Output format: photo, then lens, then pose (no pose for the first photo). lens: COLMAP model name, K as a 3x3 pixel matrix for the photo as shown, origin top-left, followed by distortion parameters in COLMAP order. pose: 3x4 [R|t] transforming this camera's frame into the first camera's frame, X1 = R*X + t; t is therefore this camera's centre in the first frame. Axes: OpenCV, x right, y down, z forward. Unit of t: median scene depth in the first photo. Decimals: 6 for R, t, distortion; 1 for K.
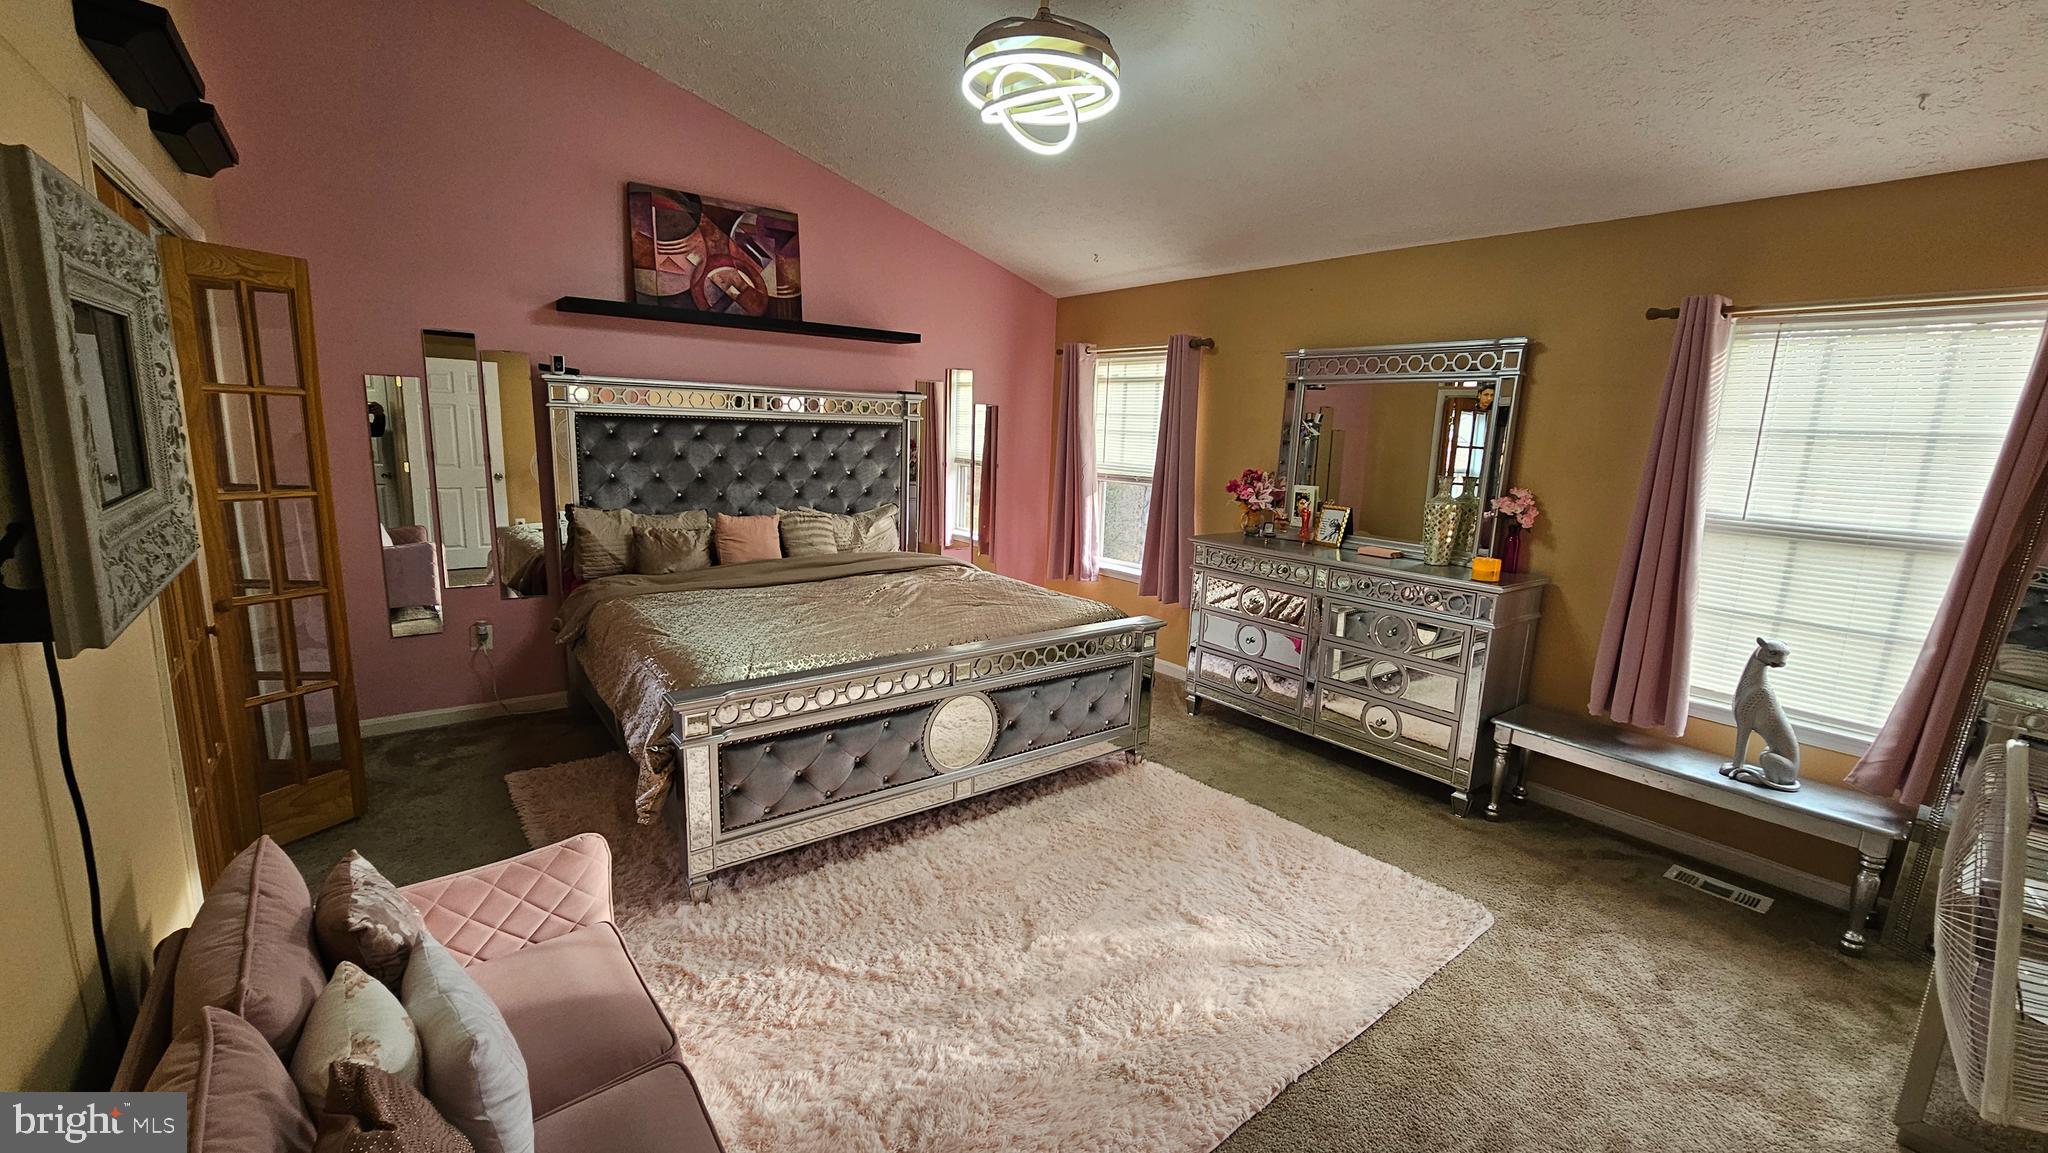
lens RADIAL K [[836.7, 0, 1018.7], [0, 836.7, 584.7], [0, 0, 1]] dist [-0.001637, -0.000393]
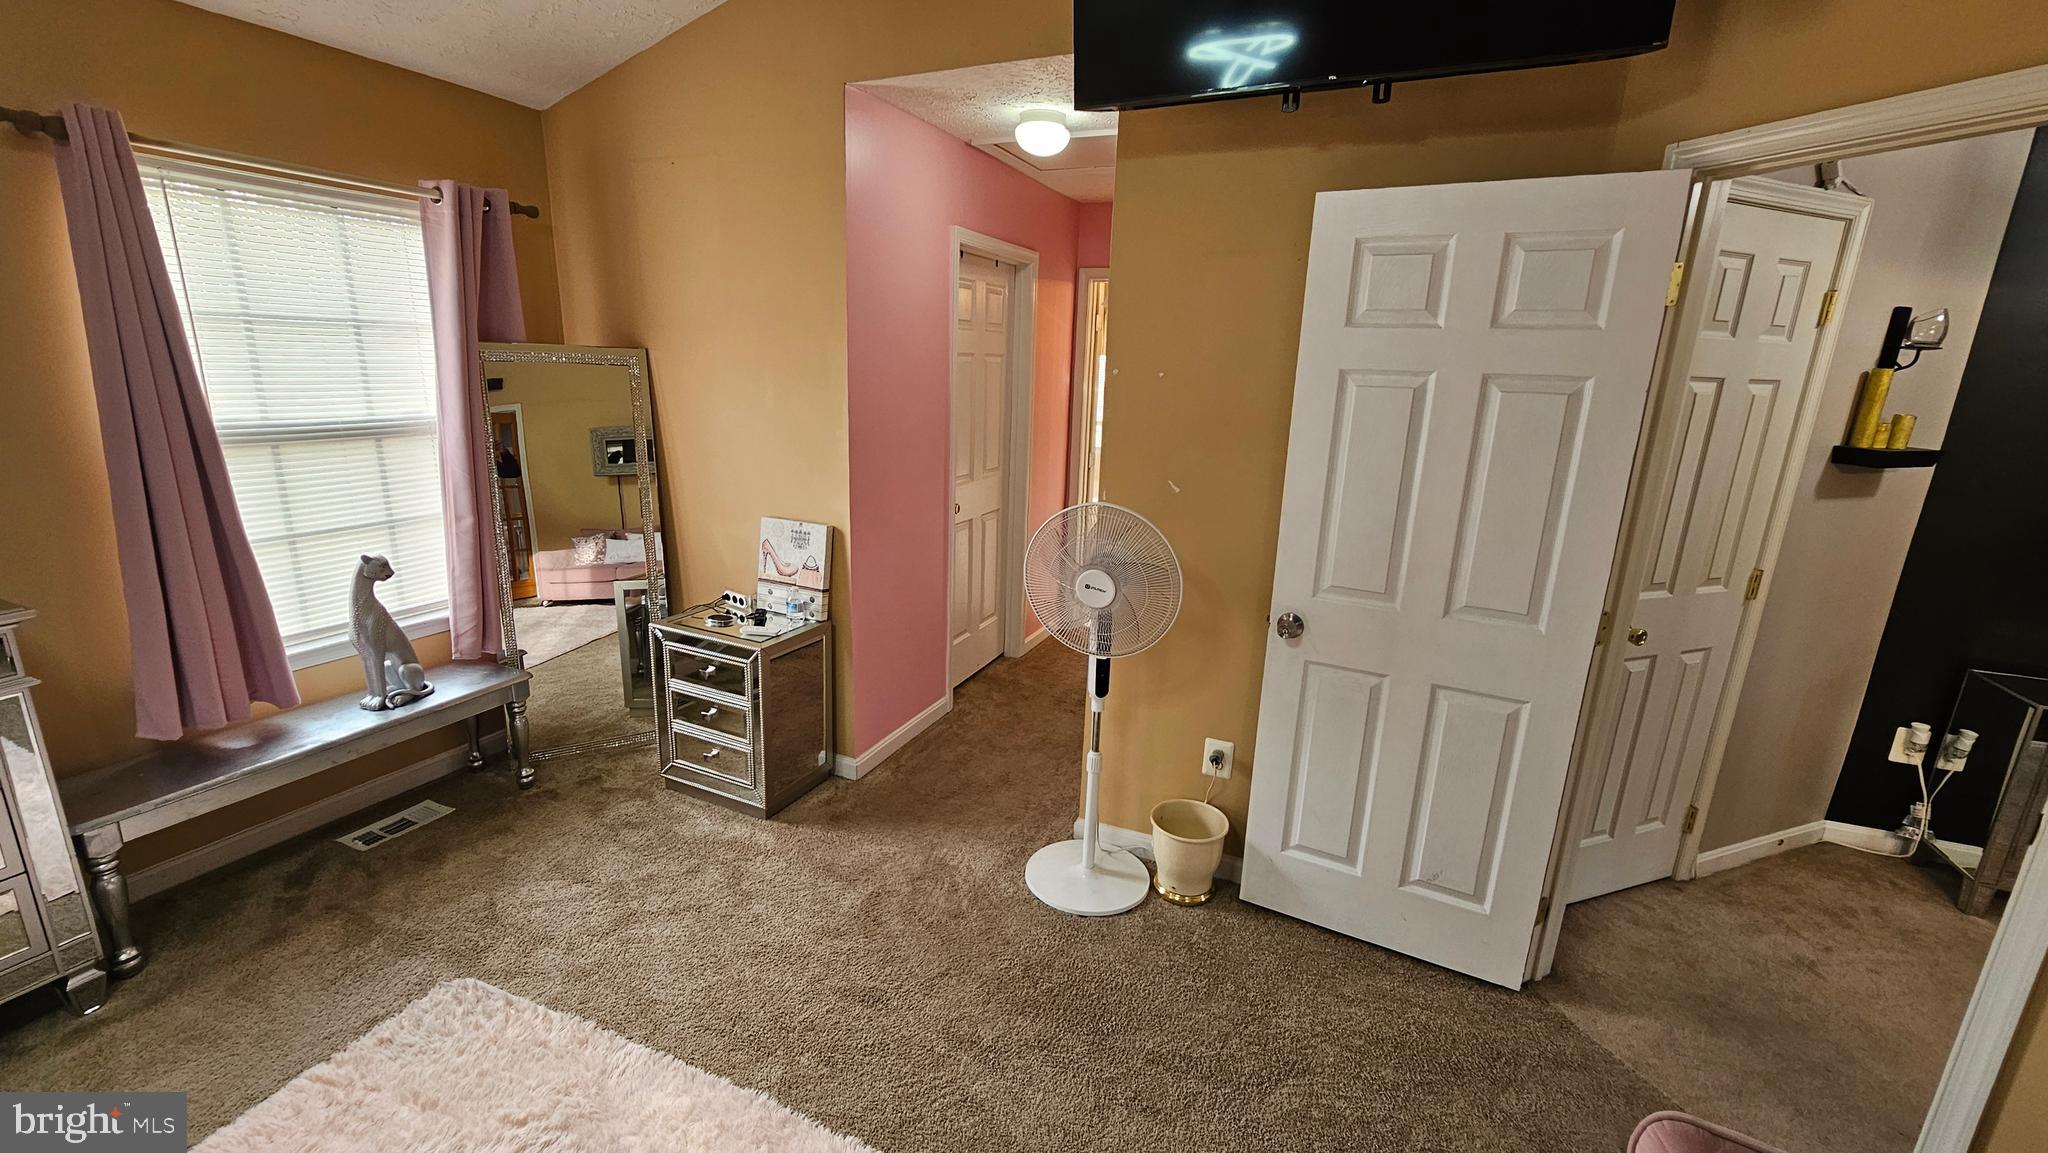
lens RADIAL K [[836.7, 0, 1018.7], [0, 836.7, 584.7], [0, 0, 1]] dist [-0.001637, -0.000393]
pose [[-0.488369, -0.266290, 0.831015, -0.209149], [0.116849, 0.923771, 0.364682, -0.148640], [-0.864778, 0.275203, -0.420026, 0.763891]]
